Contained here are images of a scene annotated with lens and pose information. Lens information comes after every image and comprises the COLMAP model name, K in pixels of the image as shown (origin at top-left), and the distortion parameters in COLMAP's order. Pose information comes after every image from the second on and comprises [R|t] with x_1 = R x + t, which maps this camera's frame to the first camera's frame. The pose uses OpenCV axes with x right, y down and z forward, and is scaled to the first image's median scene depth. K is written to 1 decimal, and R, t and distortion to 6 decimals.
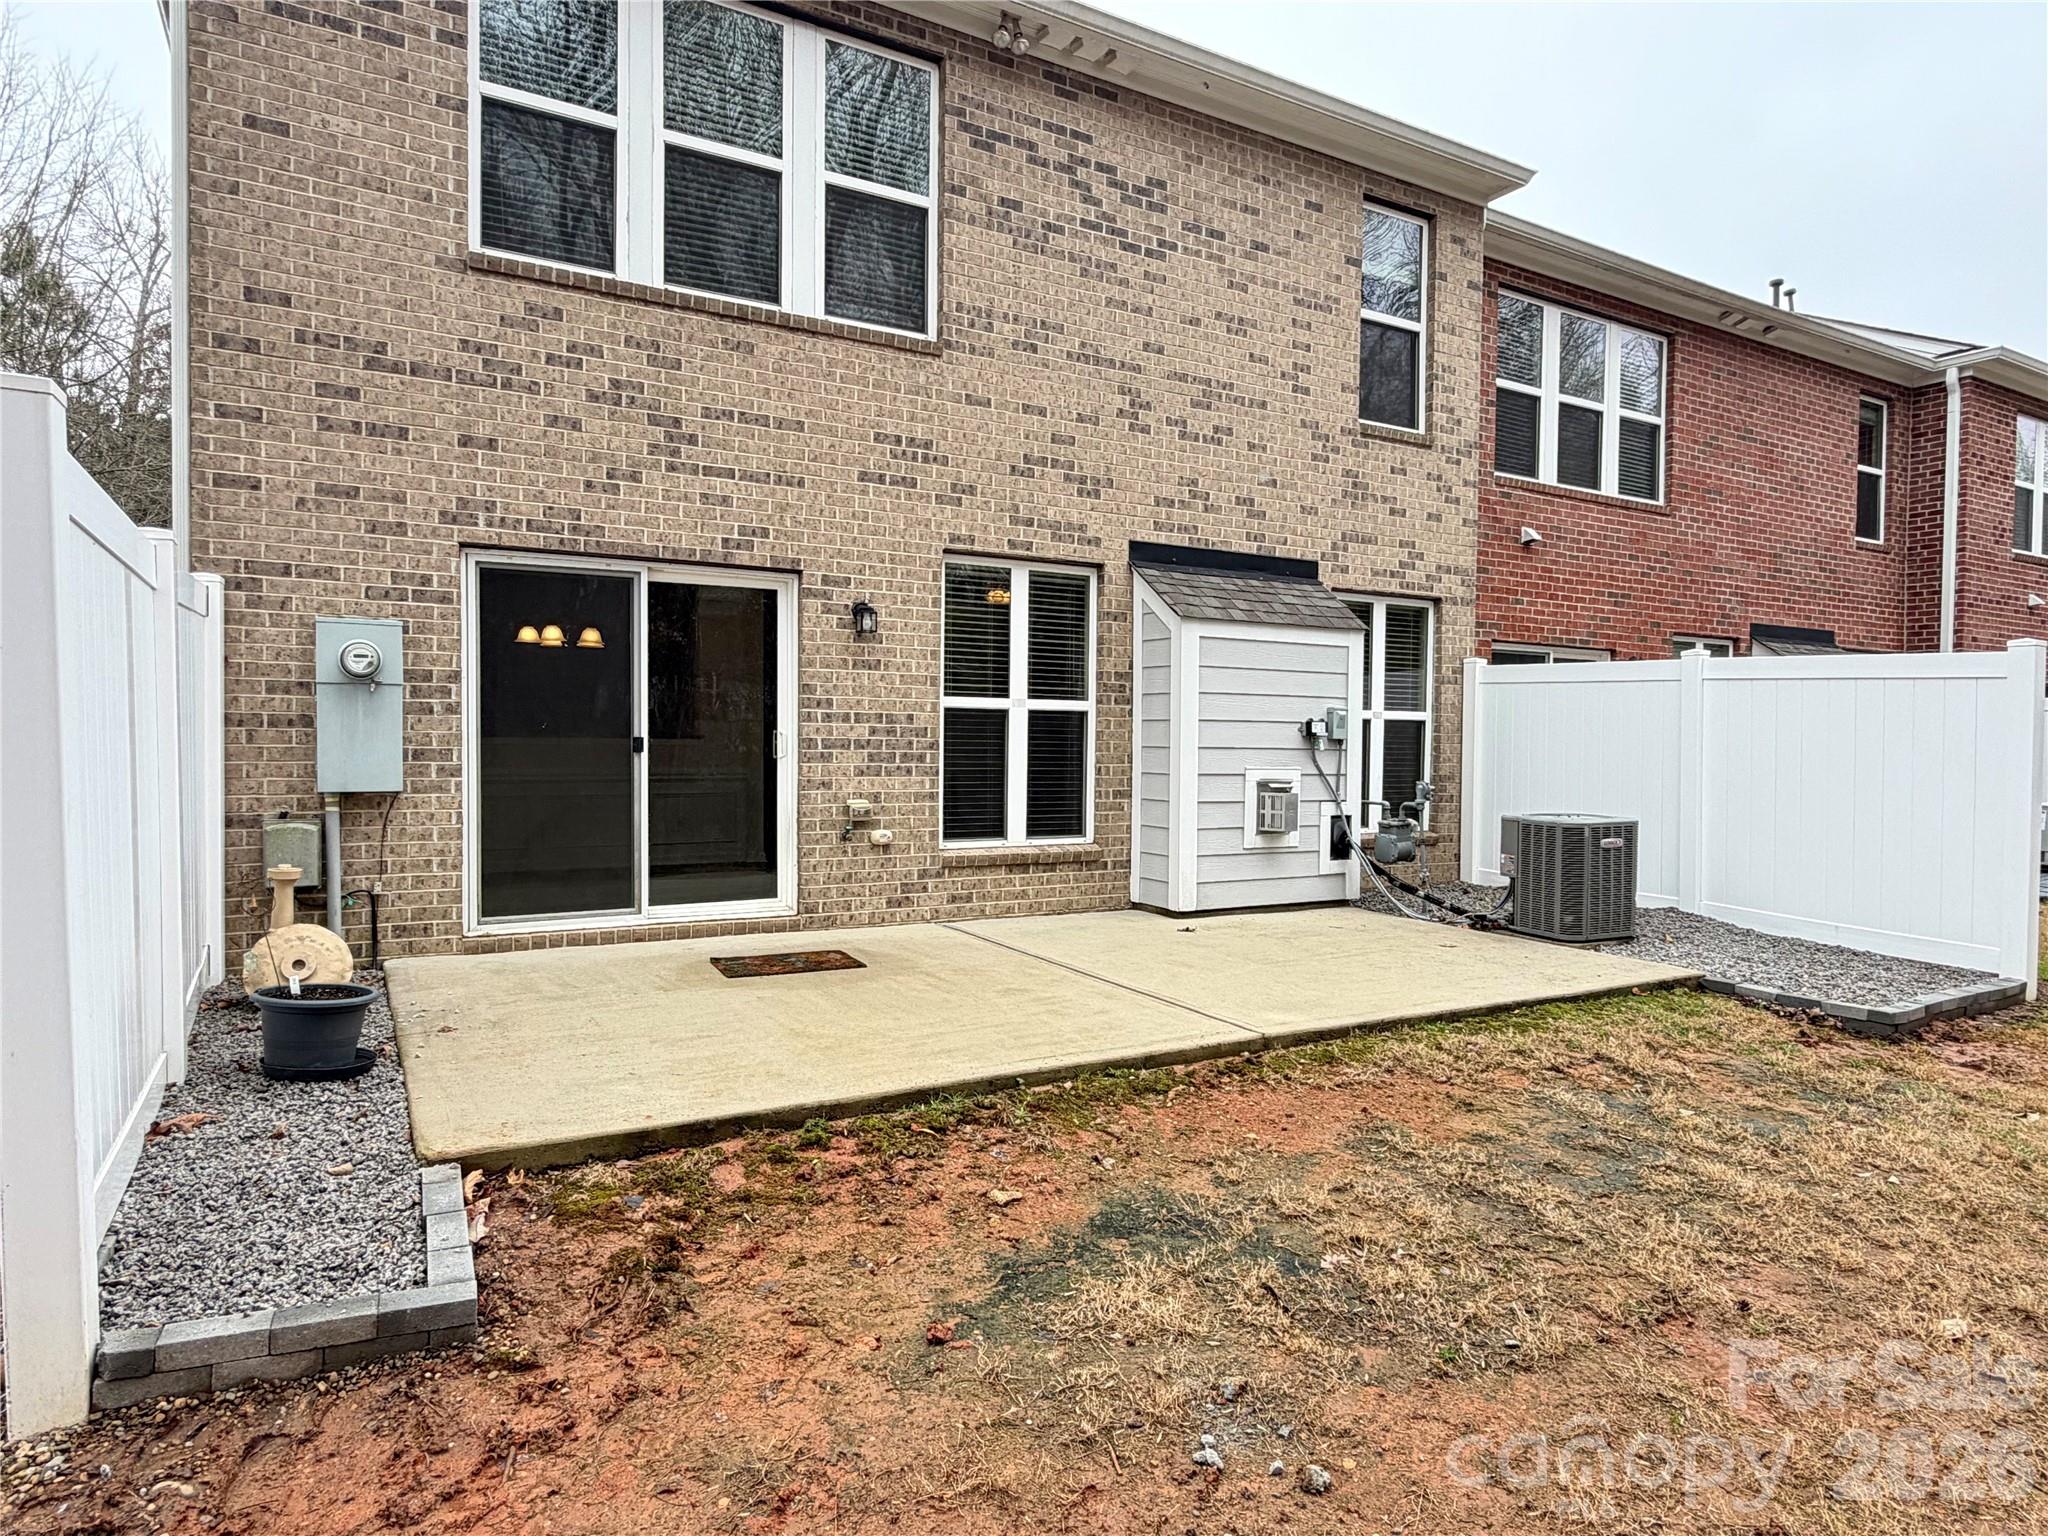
lens RADIAL K [[1181.8, 0, 1024.0], [0, 1181.8, 768.0], [0, 0, 1]] dist [0.000459, -0.000597]
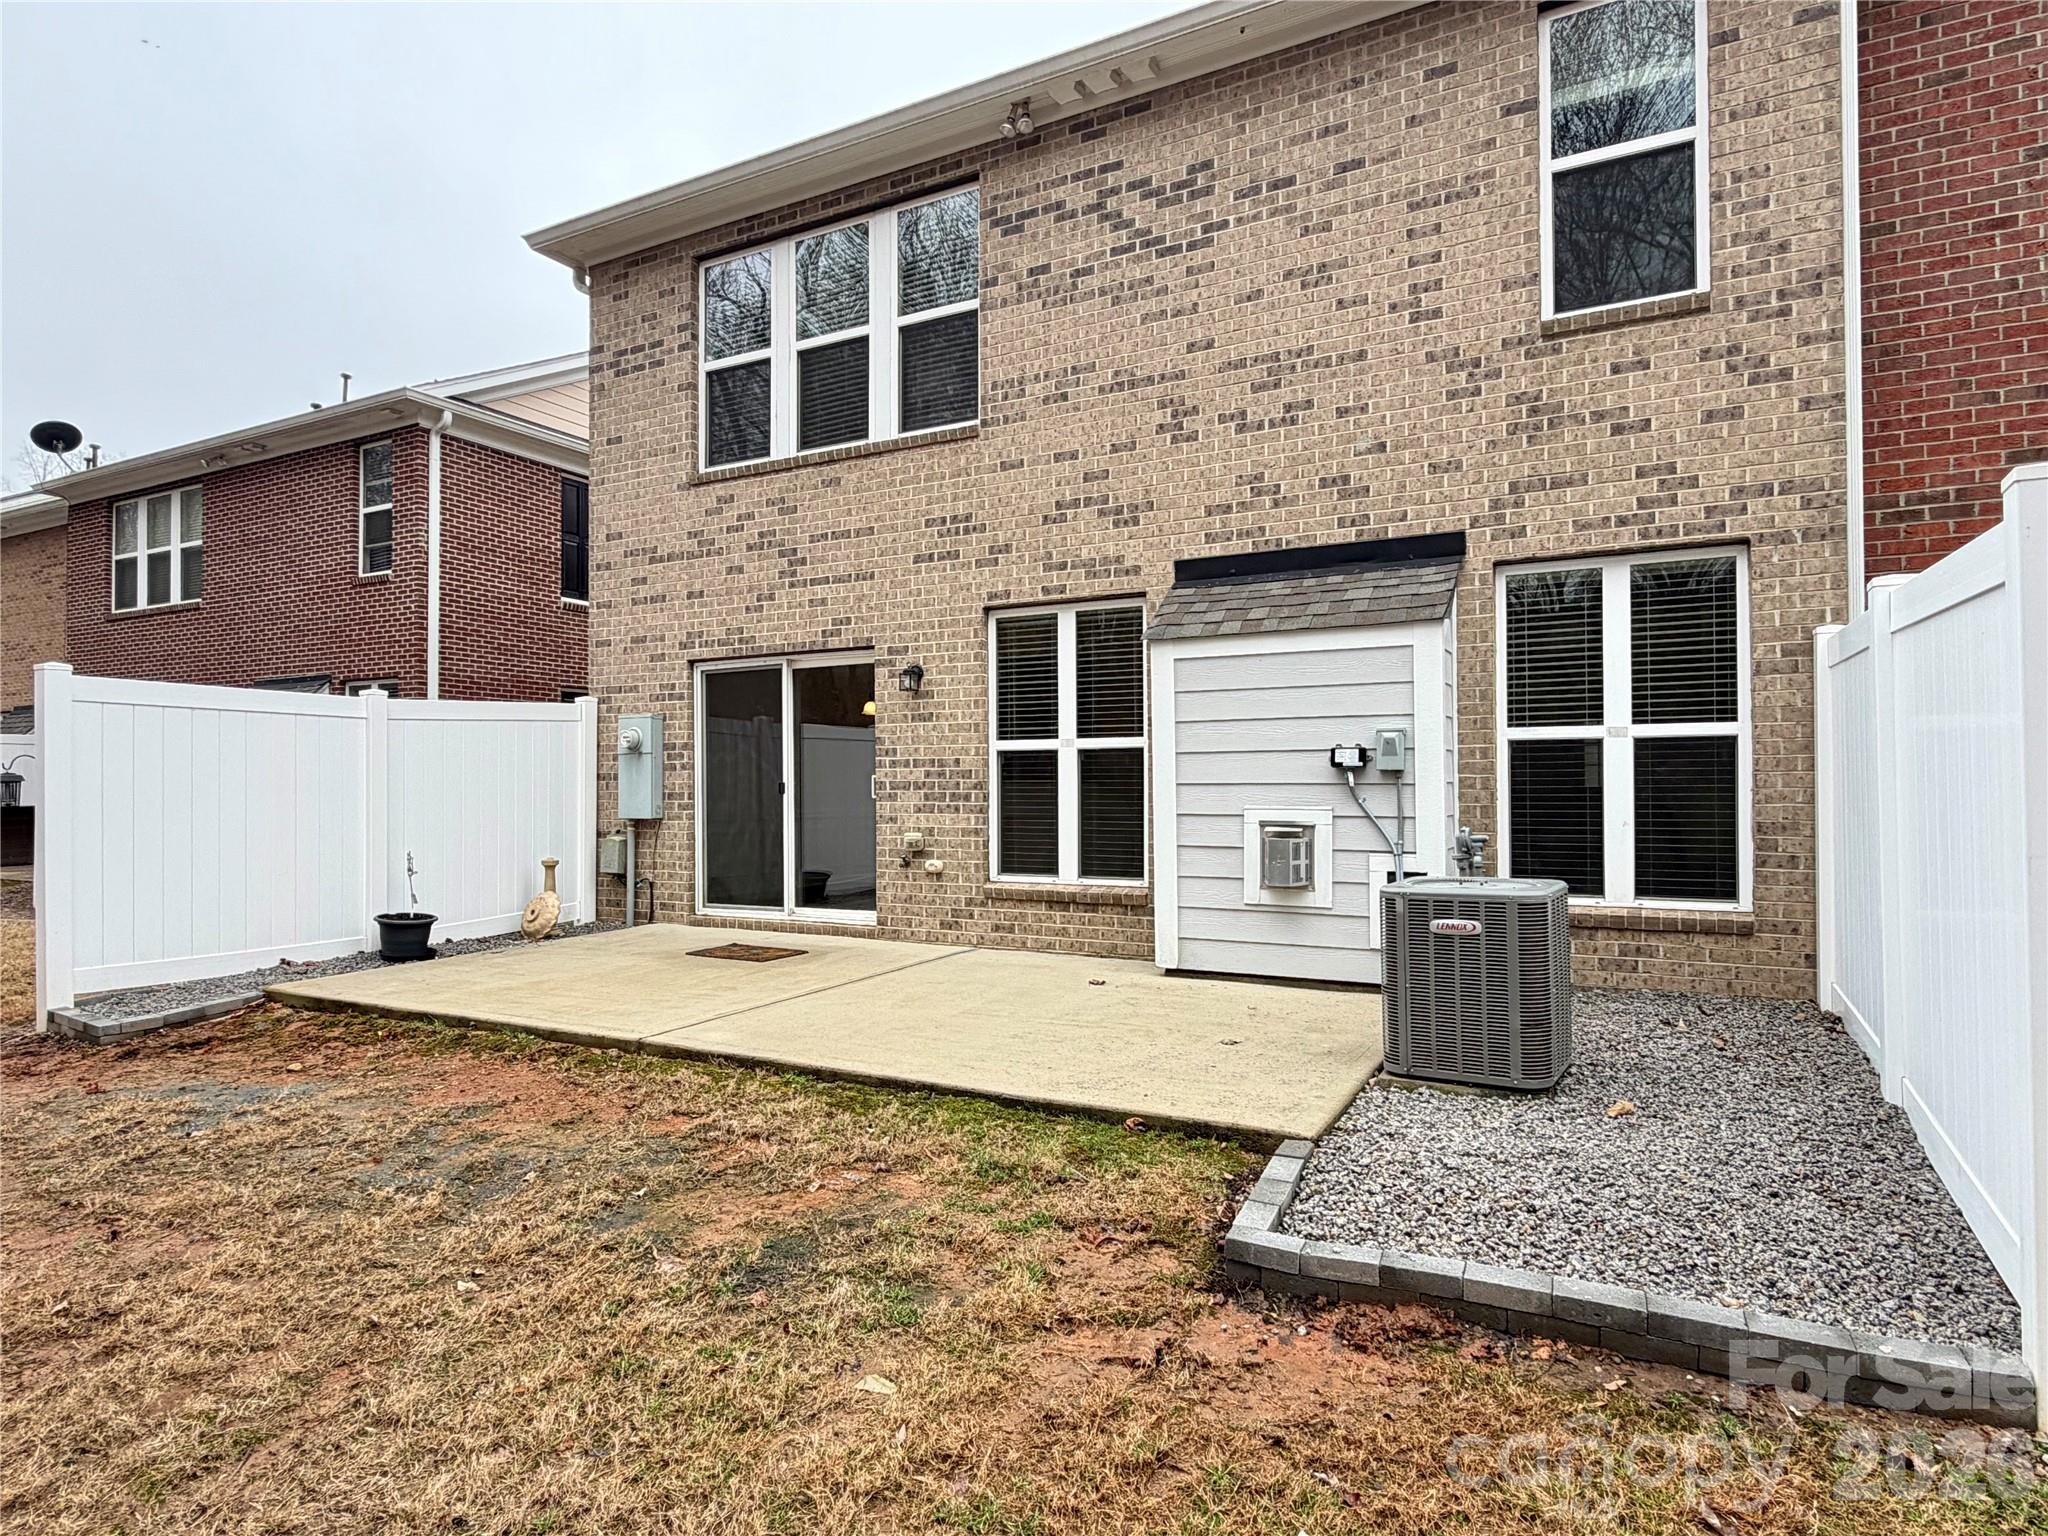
lens RADIAL K [[1133.3, 0, 1023.5], [0, 1133.3, 765.5], [0, 0, 1]] dist [-0.000976, 0.000256]
pose [[0.540063, -0.027542, -0.841174, 0.802098], [-0.005822, 0.999318, -0.036459, 0.000218], [0.841604, 0.024587, 0.539534, 0.445829]]
